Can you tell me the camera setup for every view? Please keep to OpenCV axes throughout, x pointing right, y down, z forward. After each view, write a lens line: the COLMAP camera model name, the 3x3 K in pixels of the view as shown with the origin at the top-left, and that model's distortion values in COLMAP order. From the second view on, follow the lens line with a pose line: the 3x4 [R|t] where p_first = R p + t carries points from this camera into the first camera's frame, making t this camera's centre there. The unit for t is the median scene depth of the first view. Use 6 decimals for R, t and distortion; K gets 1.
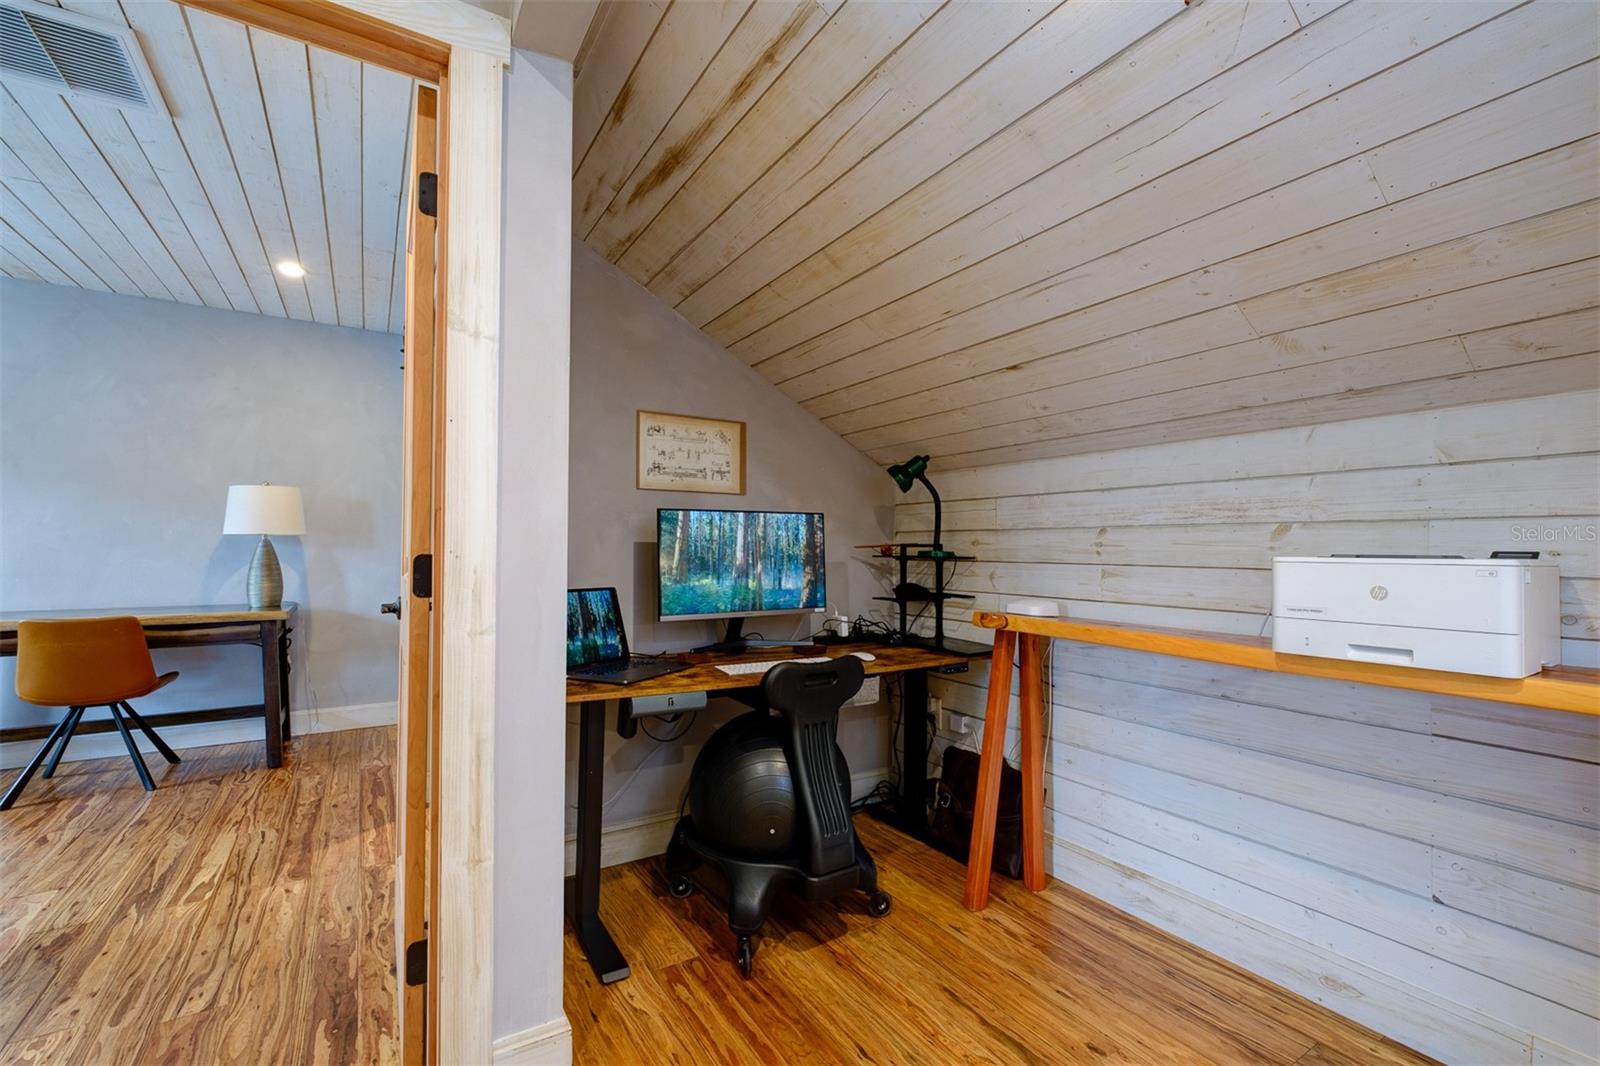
lens RADIAL K [[720.1, 0, 806.4], [0, 720.1, 535.2], [0, 0, 1]] dist [0.013610, -0.006878]
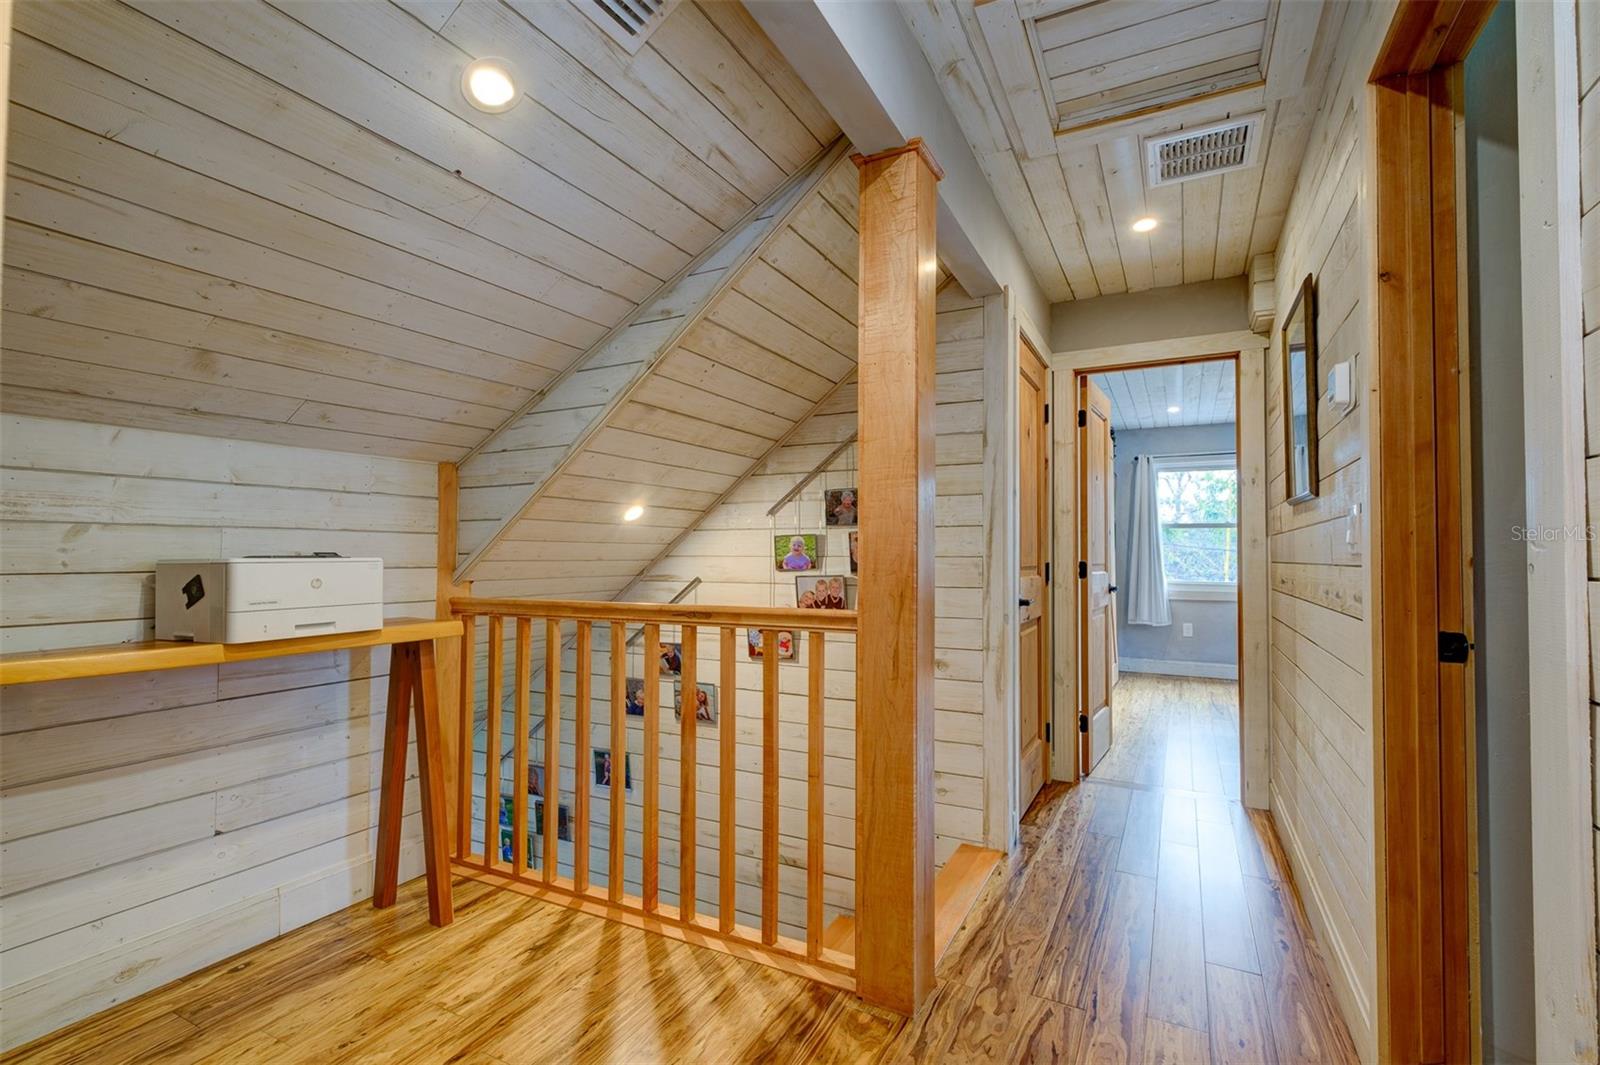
lens RADIAL K [[720.1, 0, 806.4], [0, 720.1, 534.7], [0, 0, 1]] dist [0.013610, -0.006878]
pose [[-0.521710, 0.015939, 0.852974, -0.611416], [-0.017423, 0.999418, -0.029331, 0.009191], [-0.852945, -0.030164, -0.521128, 0.677154]]
